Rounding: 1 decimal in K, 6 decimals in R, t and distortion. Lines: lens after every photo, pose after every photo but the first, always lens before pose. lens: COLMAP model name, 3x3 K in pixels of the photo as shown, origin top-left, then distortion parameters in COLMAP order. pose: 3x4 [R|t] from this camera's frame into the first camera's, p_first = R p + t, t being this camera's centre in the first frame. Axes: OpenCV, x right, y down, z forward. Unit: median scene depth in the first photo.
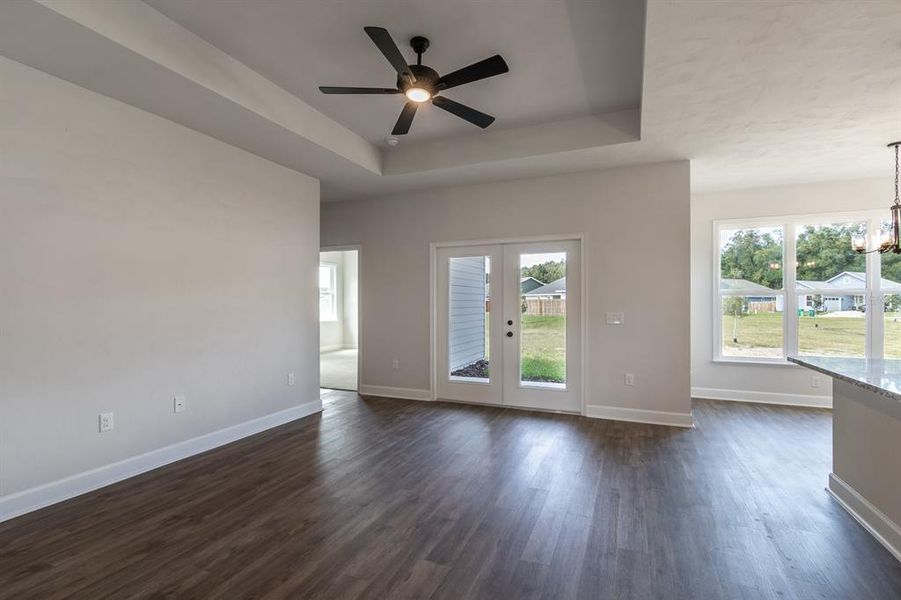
lens RADIAL K [[417.2, 0, 450.2], [0, 417.2, 303.4], [0, 0, 1]] dist [0.001204, 0.000327]
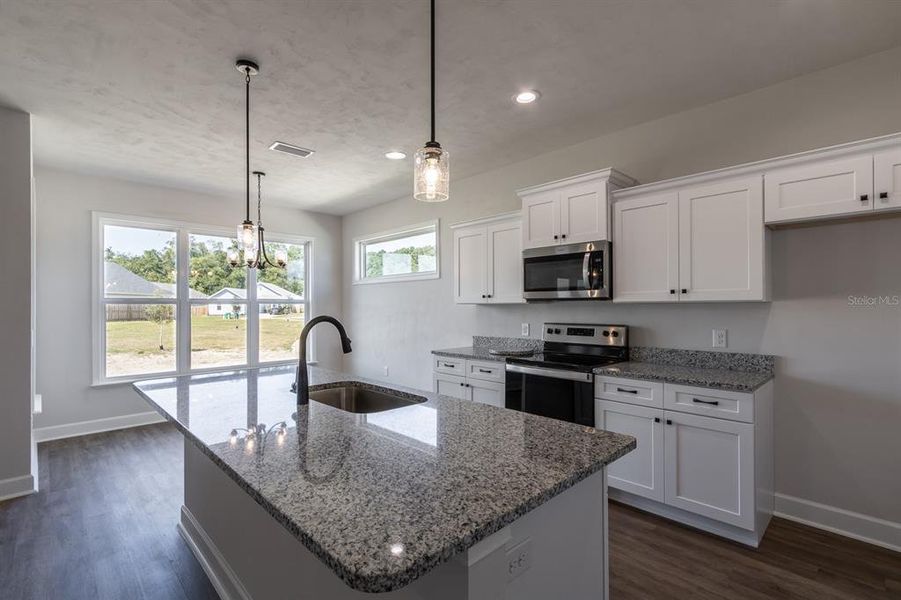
lens RADIAL K [[417.2, 0, 450.2], [0, 417.2, 303.4], [0, 0, 1]] dist [0.001204, 0.000327]
pose [[0.378912, 0.004388, 0.925422, 0.165541], [0.004895, 0.999965, -0.006746, -0.012671], [-0.925420, 0.007086, 0.378877, 0.066781]]
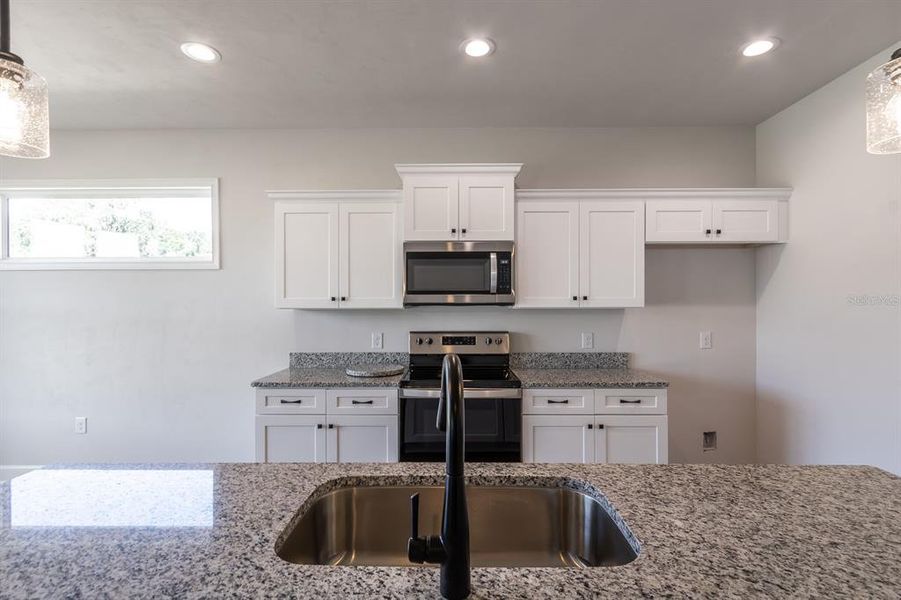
lens RADIAL K [[417.2, 0, 450.2], [0, 417.2, 303.4], [0, 0, 1]] dist [0.001204, 0.000327]
pose [[-0.388077, 0.004190, 0.921618, 0.411492], [0.003410, 0.999989, -0.003110, -0.027087], [-0.921621, 0.001936, -0.388087, 0.543679]]
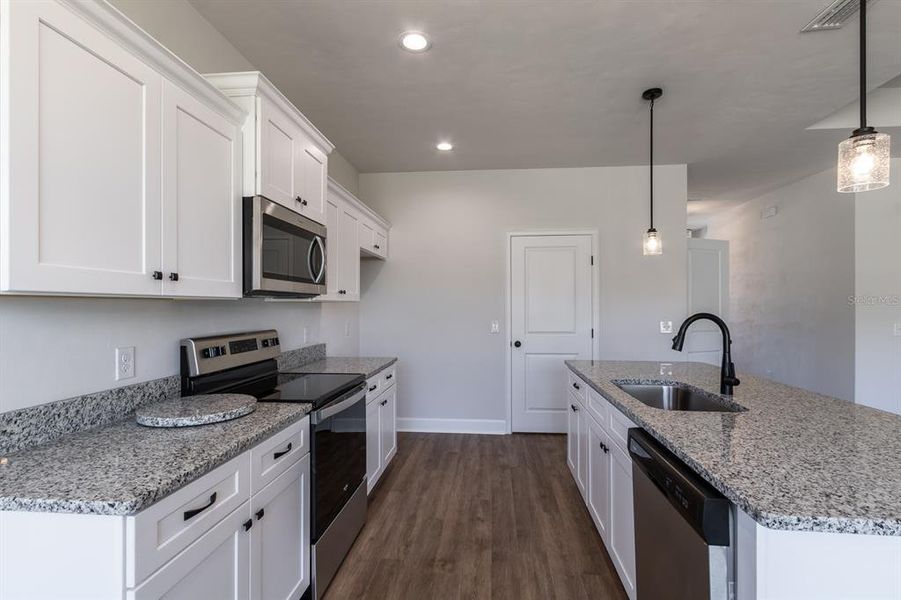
lens RADIAL K [[417.2, 0, 450.2], [0, 417.2, 303.4], [0, 0, 1]] dist [0.001204, 0.000327]
pose [[-0.953987, -0.001146, -0.299845, 1.150487], [0.000114, 0.999991, -0.004185, -0.011497], [0.299847, -0.004027, -0.953979, 0.900670]]
